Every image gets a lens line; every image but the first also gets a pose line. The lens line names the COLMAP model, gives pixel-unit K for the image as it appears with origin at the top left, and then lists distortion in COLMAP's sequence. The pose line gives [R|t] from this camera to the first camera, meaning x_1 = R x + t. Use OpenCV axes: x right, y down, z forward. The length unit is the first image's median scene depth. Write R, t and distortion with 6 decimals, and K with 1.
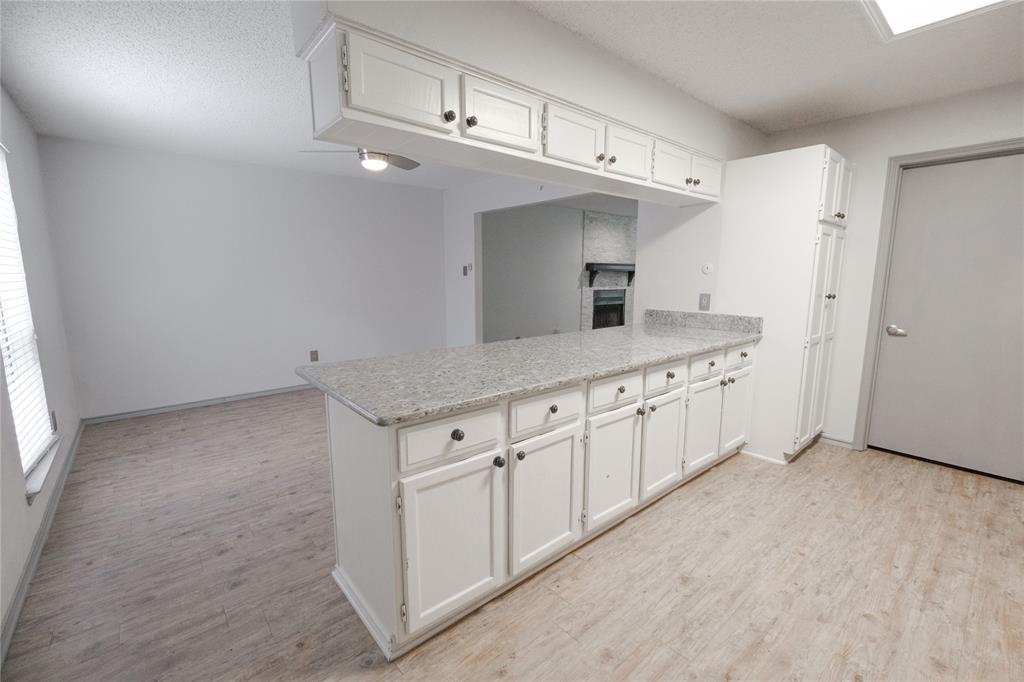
lens RADIAL K [[438.4, 0, 515.3], [0, 438.4, 342.4], [0, 0, 1]] dist [-0.006046, 0.000827]
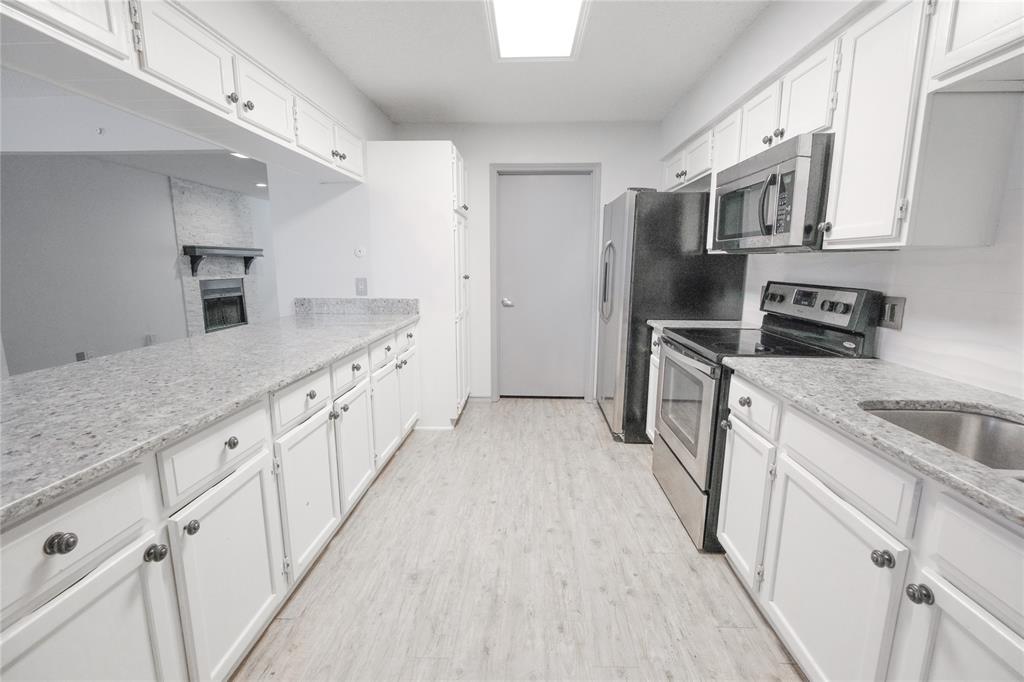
lens RADIAL K [[438.4, 0, 517.4], [0, 438.4, 340.1], [0, 0, 1]] dist [-0.006046, 0.000827]
pose [[0.677009, -0.127583, 0.724832, -0.055278], [0.112192, 0.991240, 0.069686, -0.005256], [-0.727373, 0.034142, 0.685393, 0.113025]]
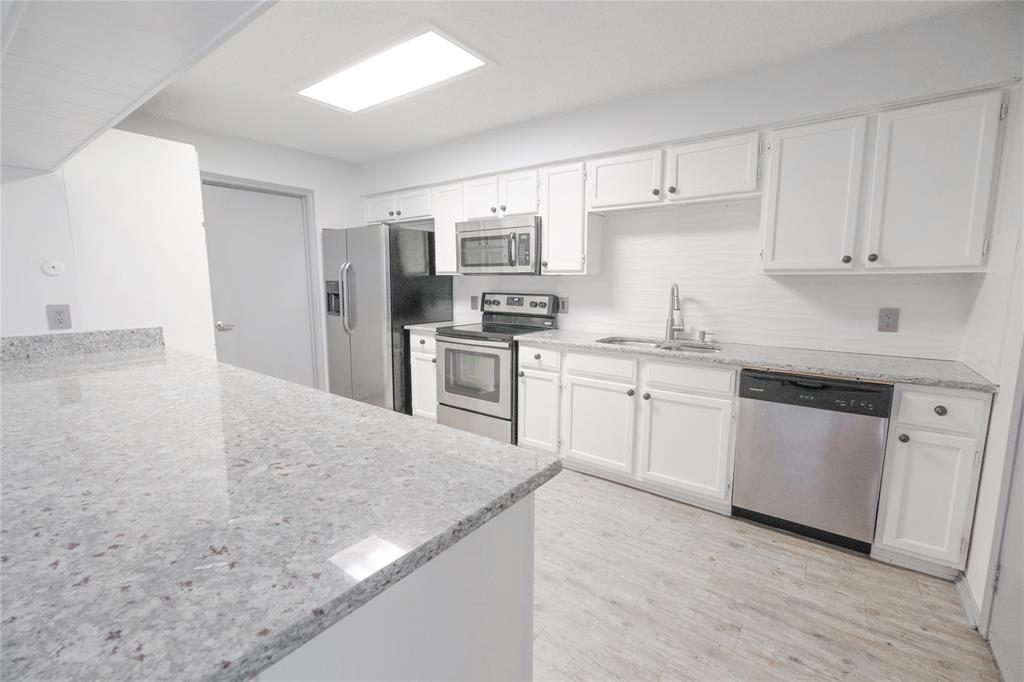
lens RADIAL K [[438.4, 0, 517.3], [0, 438.4, 339.7], [0, 0, 1]] dist [-0.006046, 0.000827]
pose [[-0.223815, -0.133842, 0.965398, -0.450258], [0.149089, 0.974167, 0.169622, -0.077850], [-0.963161, 0.181894, -0.198079, 0.532836]]
